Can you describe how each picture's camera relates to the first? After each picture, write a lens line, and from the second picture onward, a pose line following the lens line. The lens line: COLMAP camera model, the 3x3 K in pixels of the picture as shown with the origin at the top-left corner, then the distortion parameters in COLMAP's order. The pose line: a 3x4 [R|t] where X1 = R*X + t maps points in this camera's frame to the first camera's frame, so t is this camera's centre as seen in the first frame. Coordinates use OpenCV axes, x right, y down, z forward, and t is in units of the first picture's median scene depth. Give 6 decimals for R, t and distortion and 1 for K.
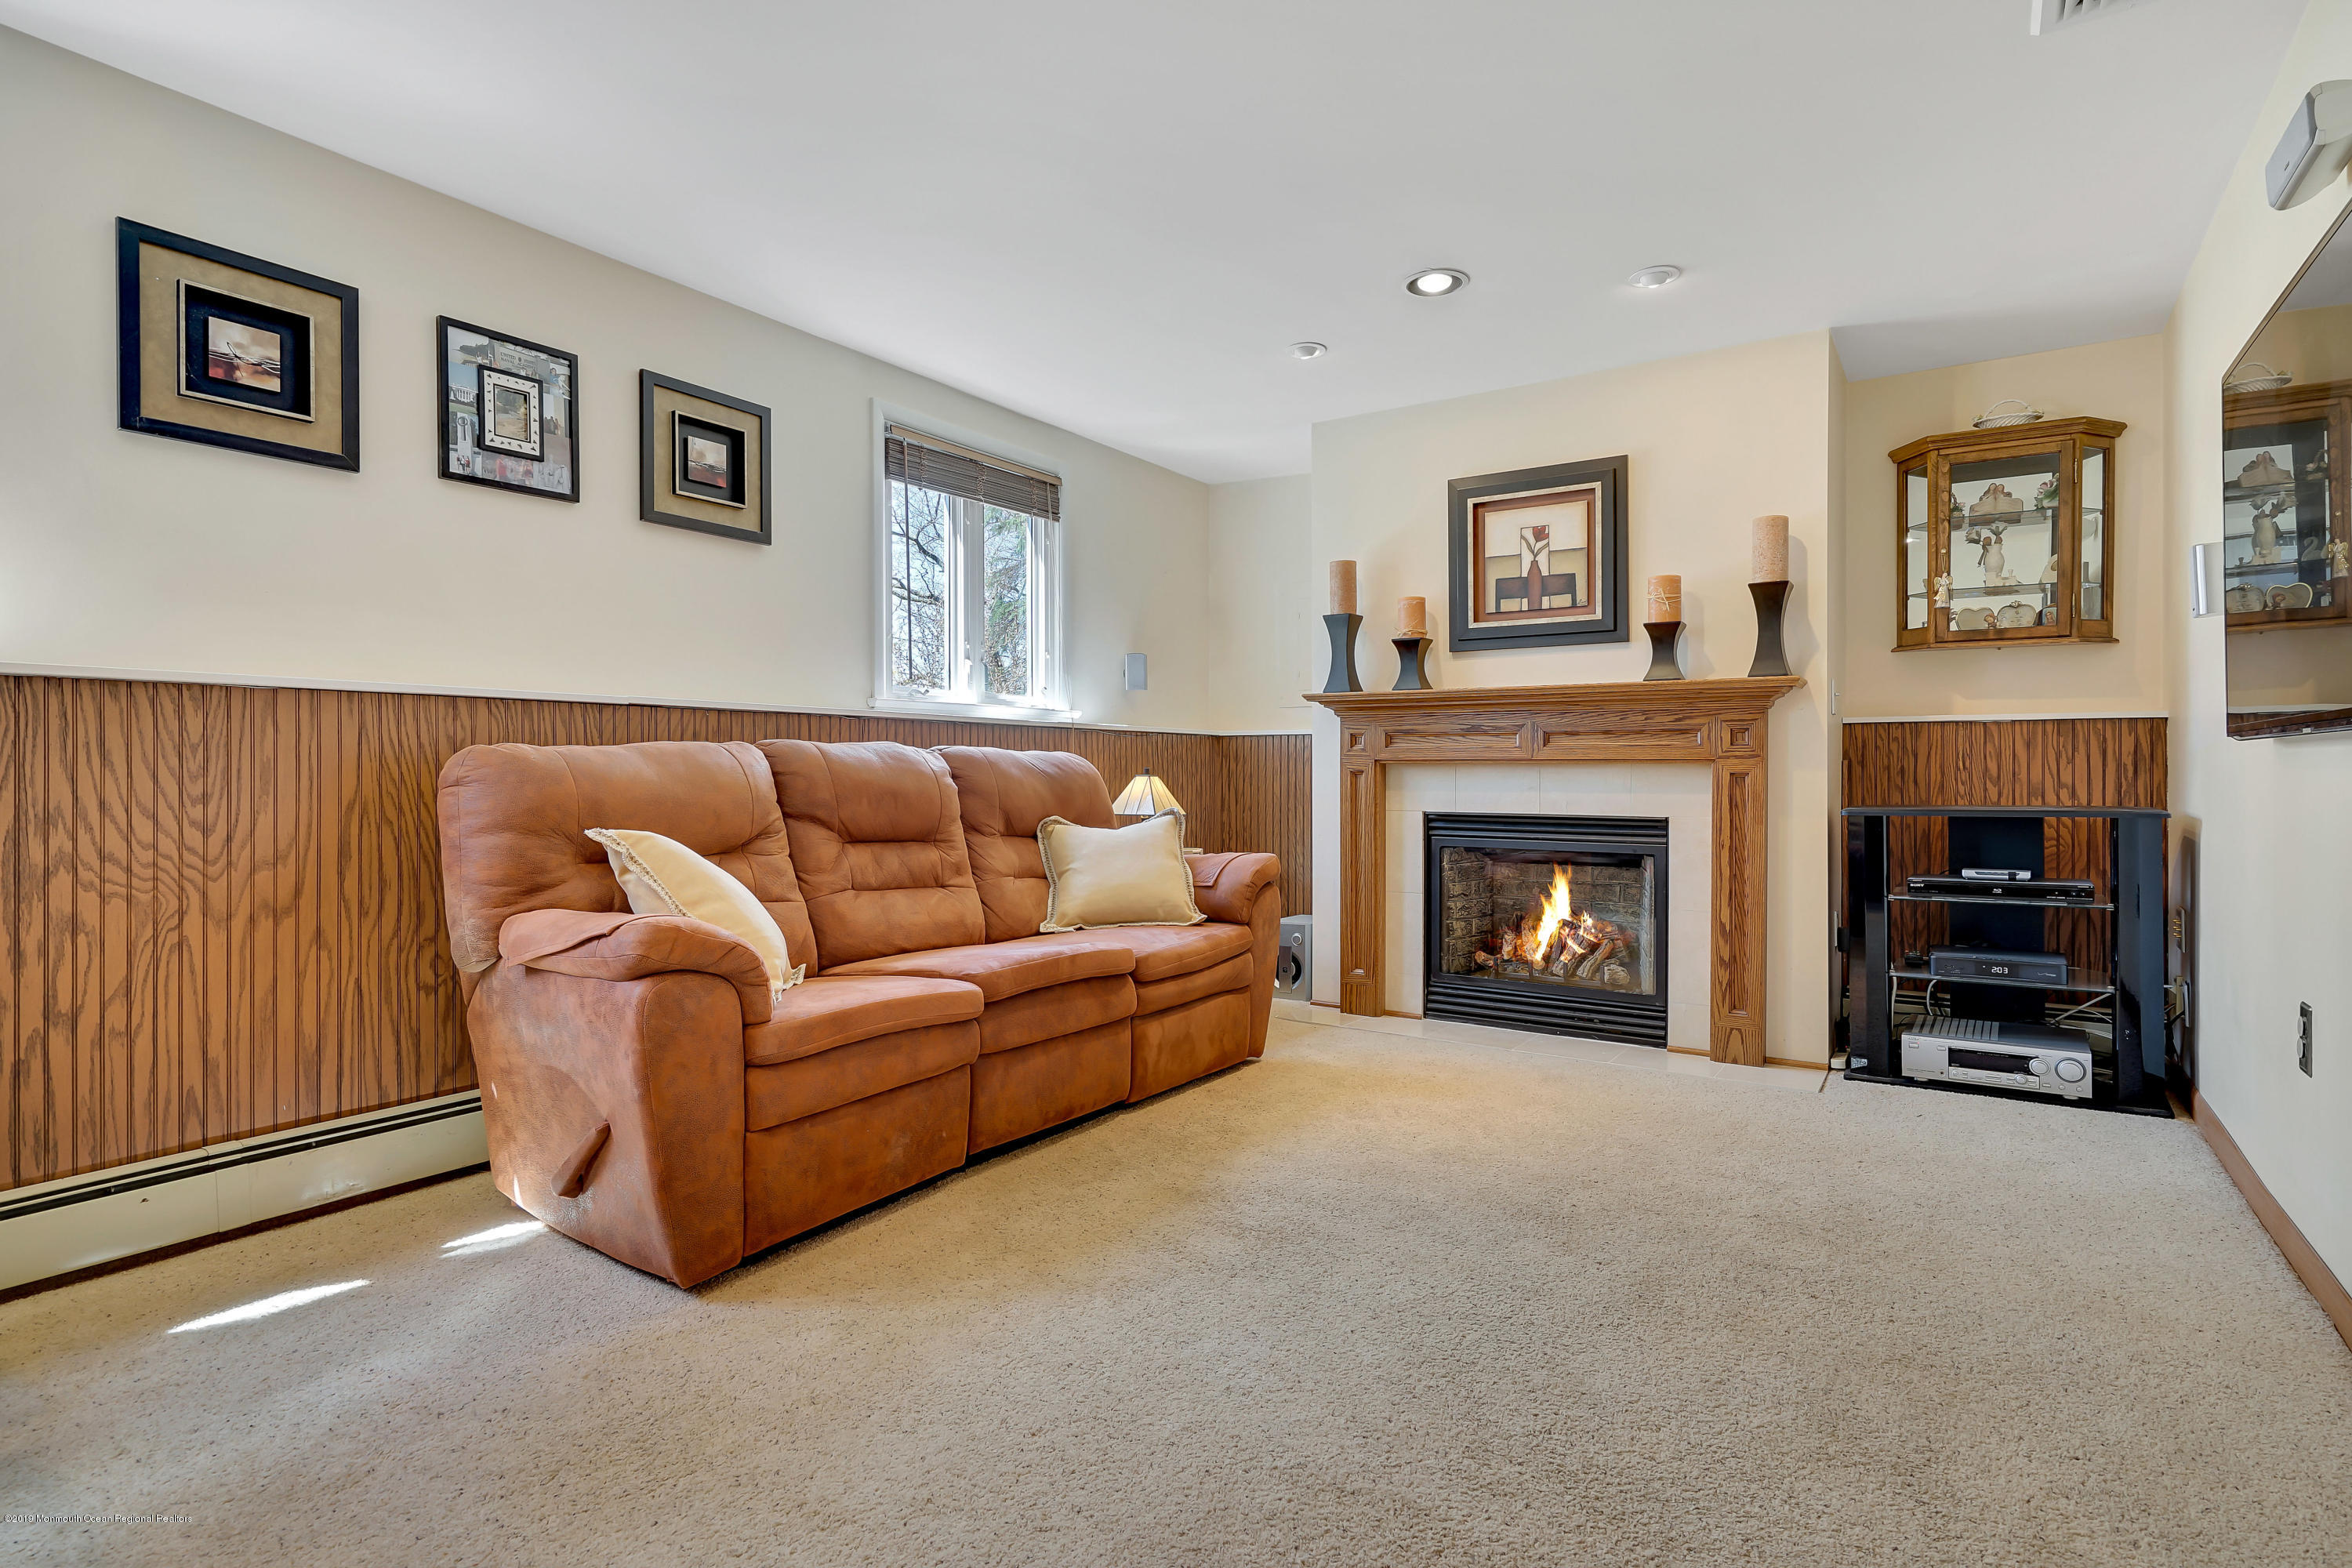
lens RADIAL K [[1164.9, 0, 1176.0], [0, 1164.9, 784.0], [0, 0, 1]] dist [-0.001392, 0.000270]
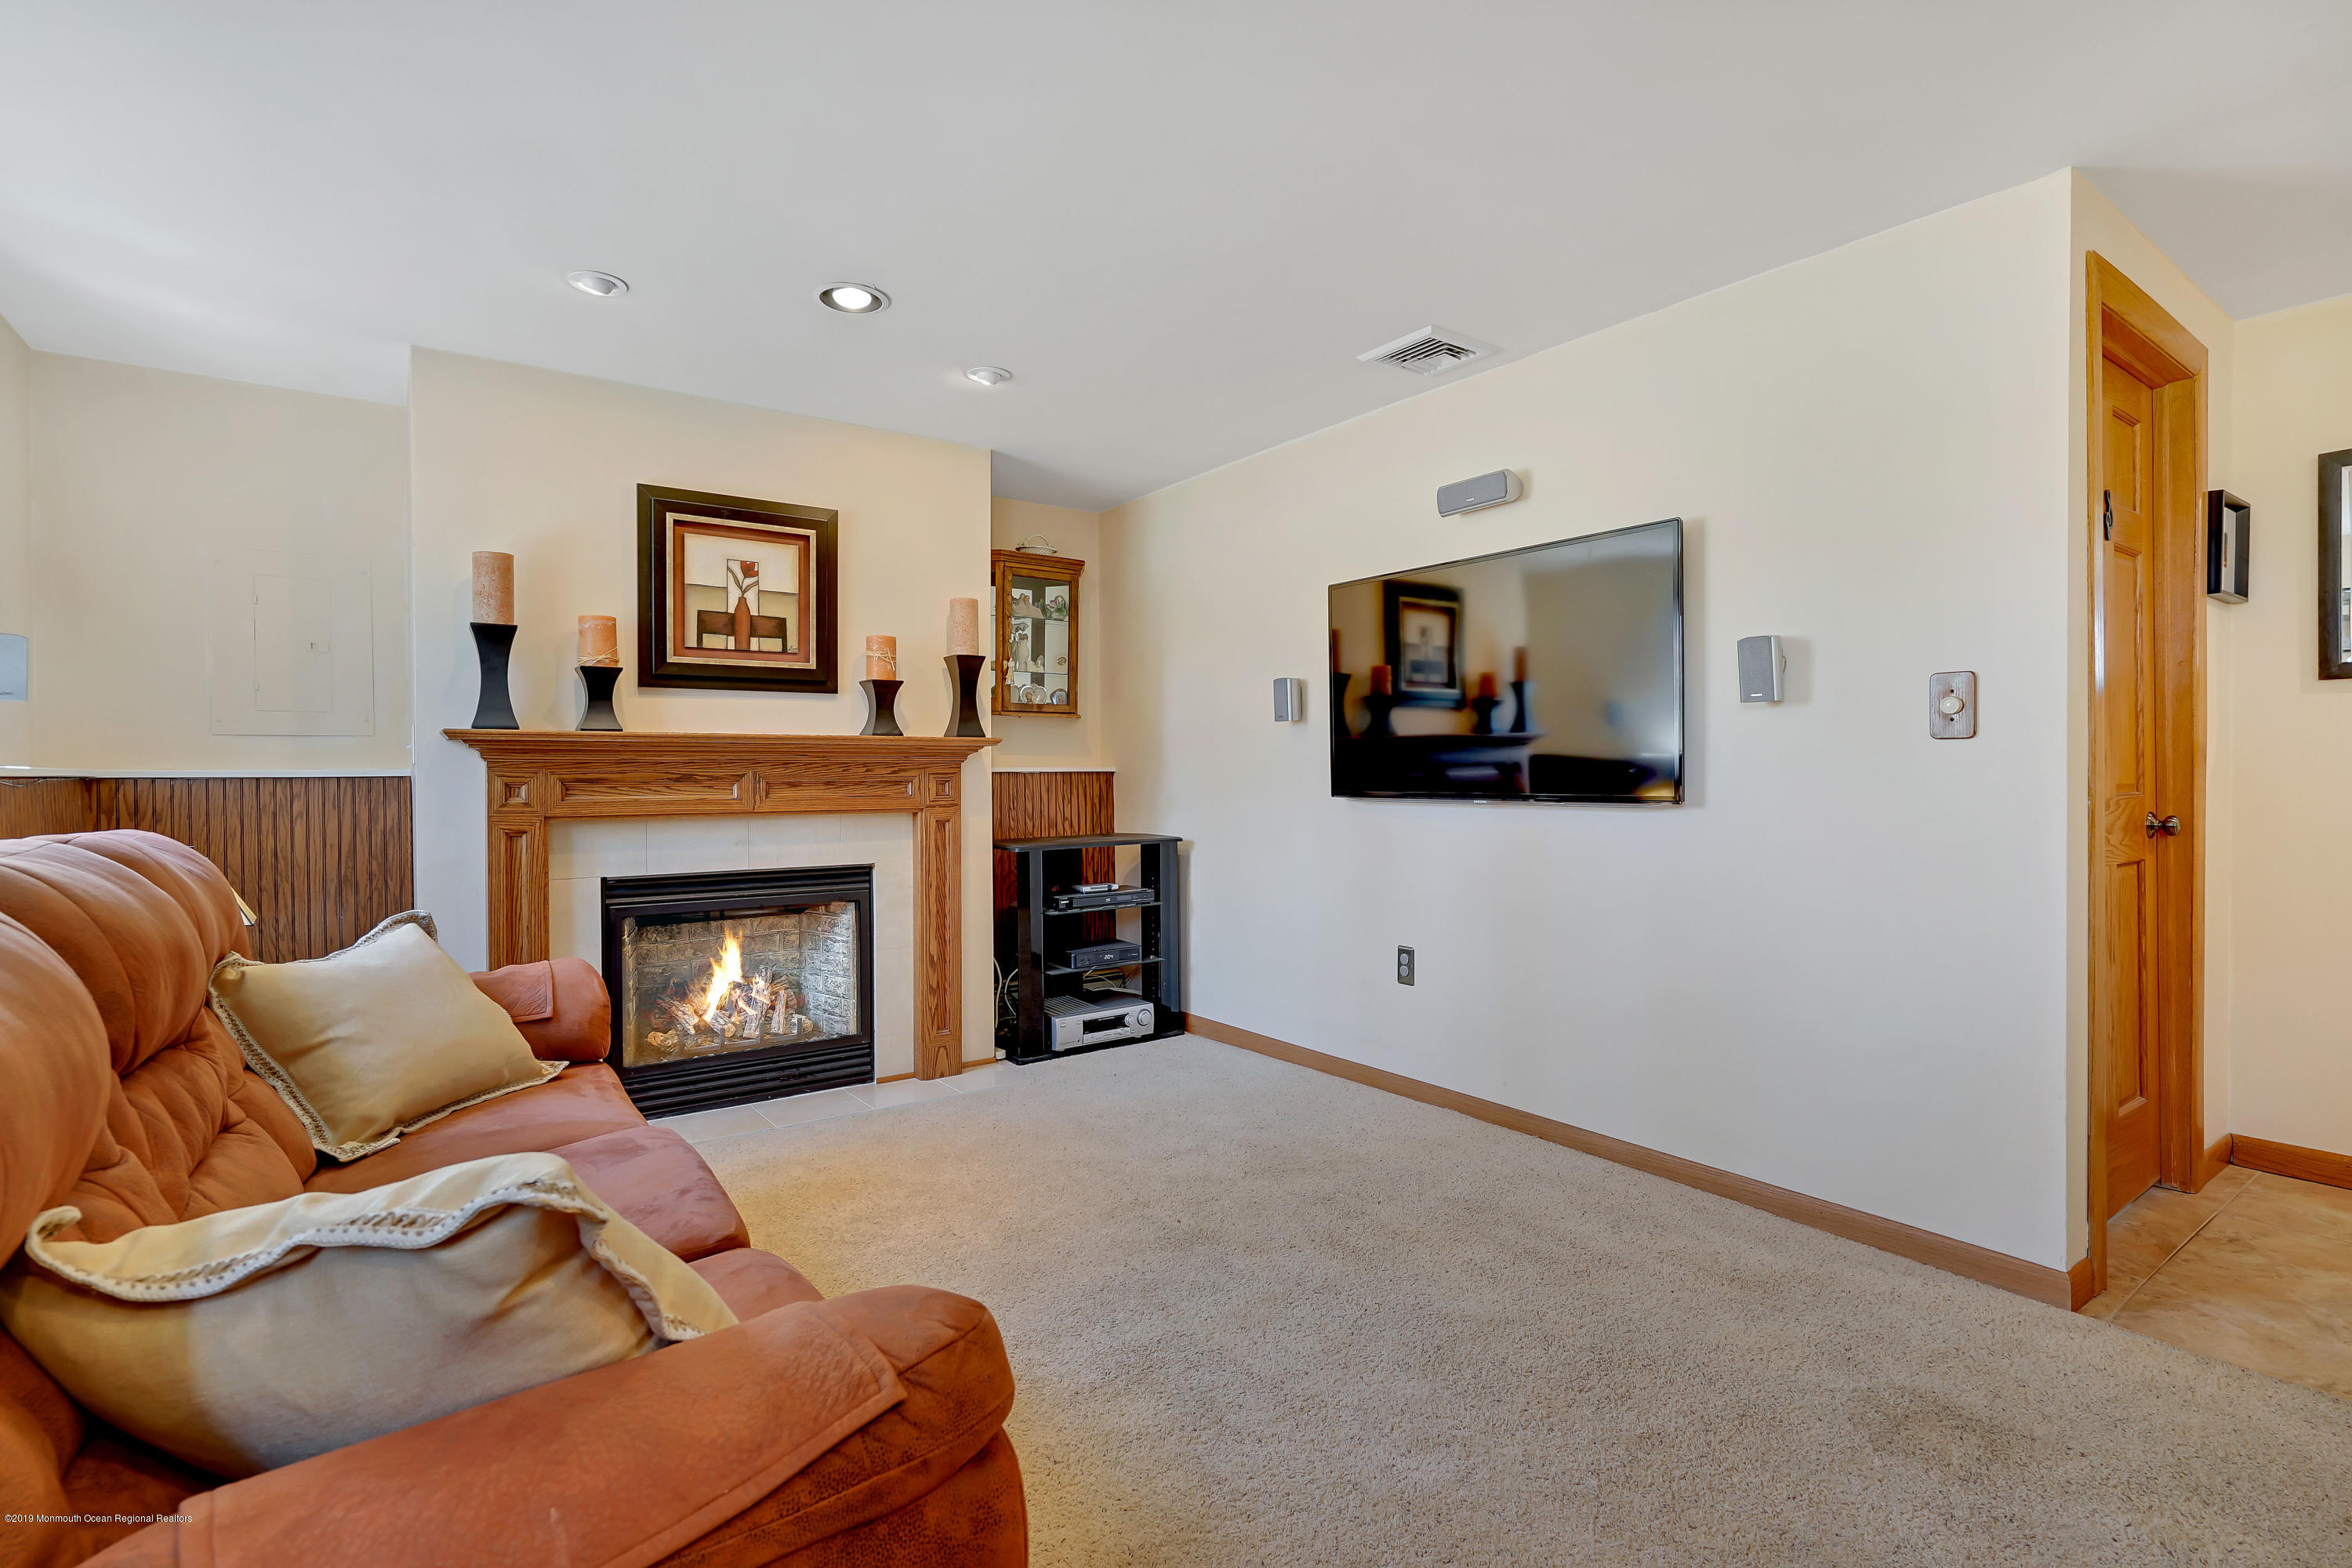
lens RADIAL K [[1111.8, 0, 1158.6], [0, 1111.8, 783.9], [0, 0, 1]] dist [0.000216, 0.000251]
pose [[0.351083, -0.013832, 0.936242, -0.441177], [0.017242, 0.999817, 0.008305, -0.048592], [-0.936186, 0.013227, 0.351257, 0.412325]]
